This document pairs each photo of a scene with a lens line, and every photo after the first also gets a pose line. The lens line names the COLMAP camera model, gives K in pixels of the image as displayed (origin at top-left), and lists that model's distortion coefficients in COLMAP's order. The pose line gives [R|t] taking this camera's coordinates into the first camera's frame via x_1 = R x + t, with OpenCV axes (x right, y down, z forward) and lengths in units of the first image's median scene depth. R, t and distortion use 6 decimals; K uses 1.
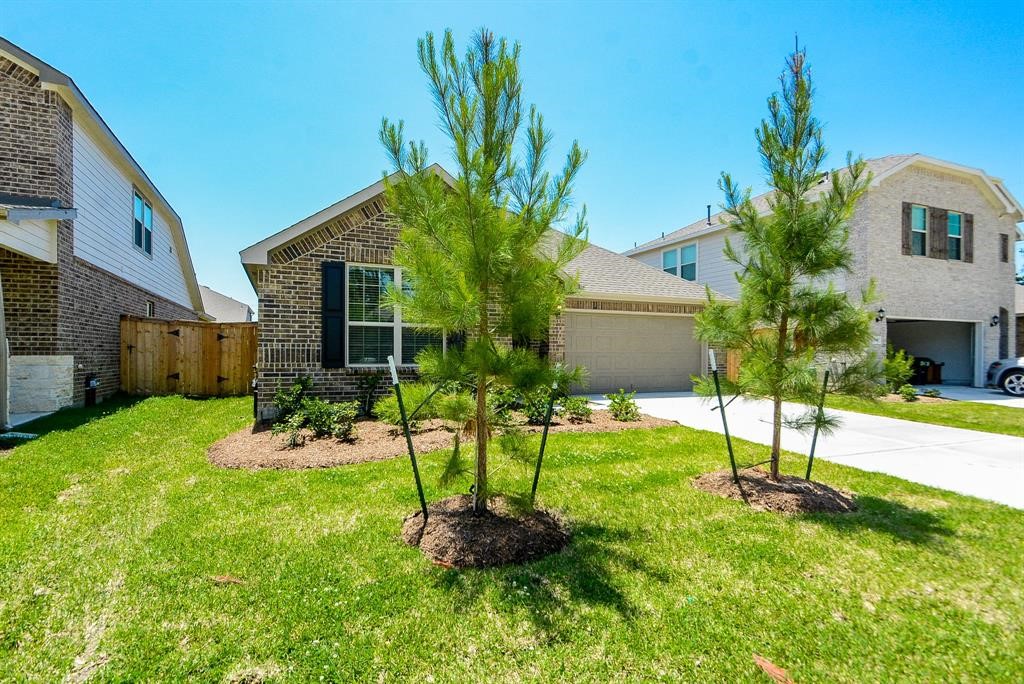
lens RADIAL K [[512.8, 0, 512.0], [0, 512.8, 342.0], [0, 0, 1]] dist [0.027580, -0.000158]
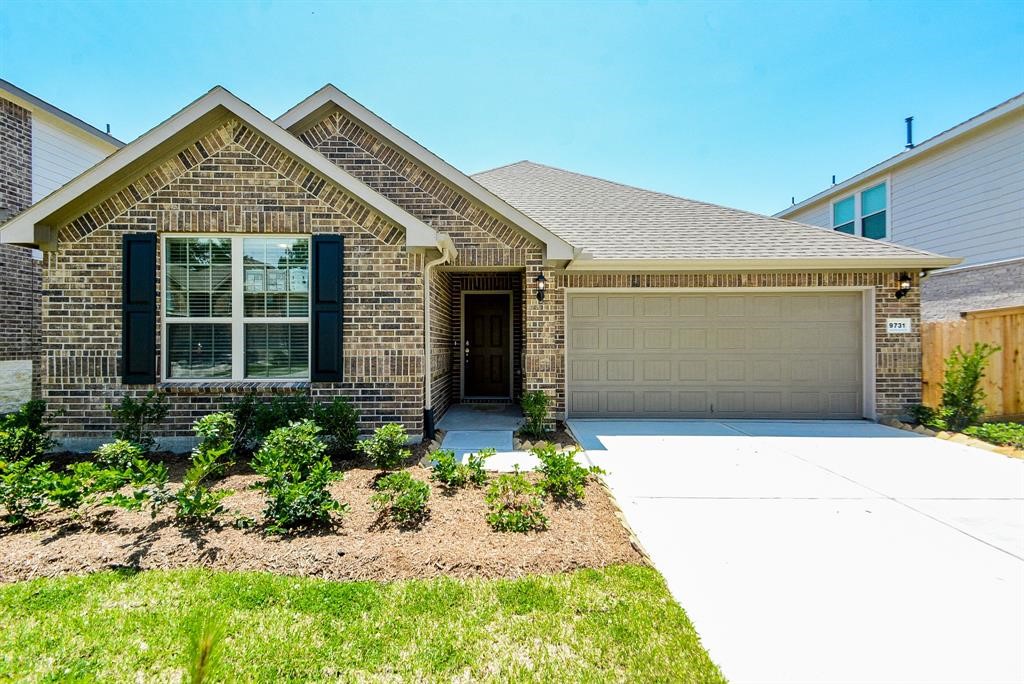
lens RADIAL K [[466.7, 0, 514.5], [0, 466.7, 335.3], [0, 0, 1]] dist [0.032445, -0.012687]
pose [[0.915896, -0.013773, -0.401179, 0.385093], [0.015011, 0.999887, -0.000057, -0.008673], [0.401134, -0.005970, 0.916000, 0.612218]]
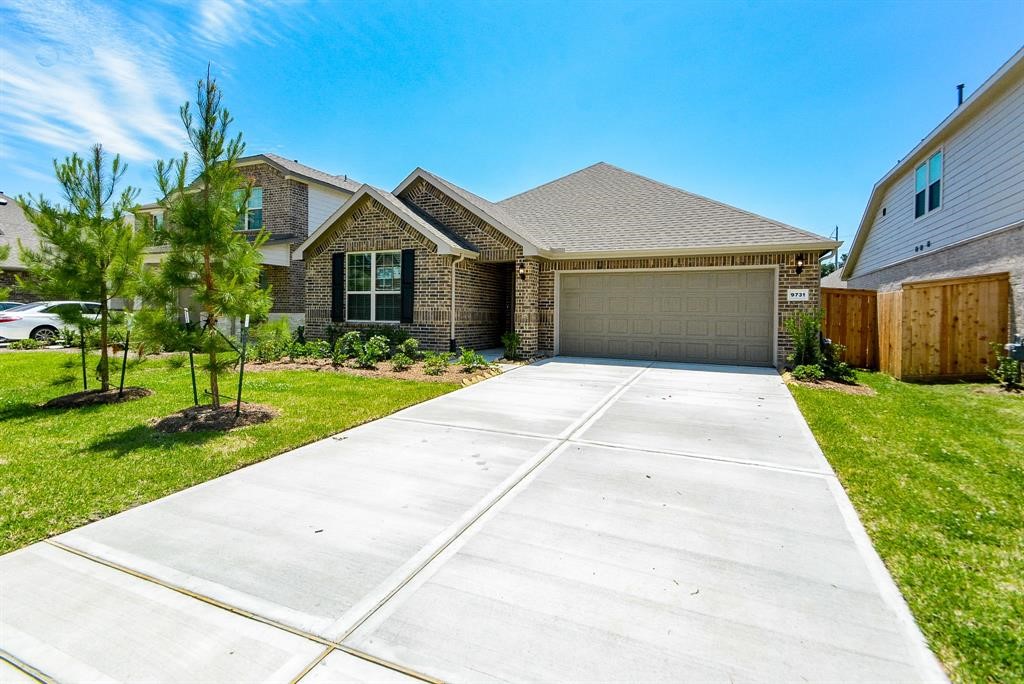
lens RADIAL K [[498.0, 0, 512.7], [0, 498.0, 311.6], [0, 0, 1]] dist [-0.004045, -0.000688]
pose [[0.661476, 0.000830, -0.749966, 1.119651], [0.004719, 0.999975, 0.005269, 0.014265], [0.749951, -0.007024, 0.661456, 0.407429]]
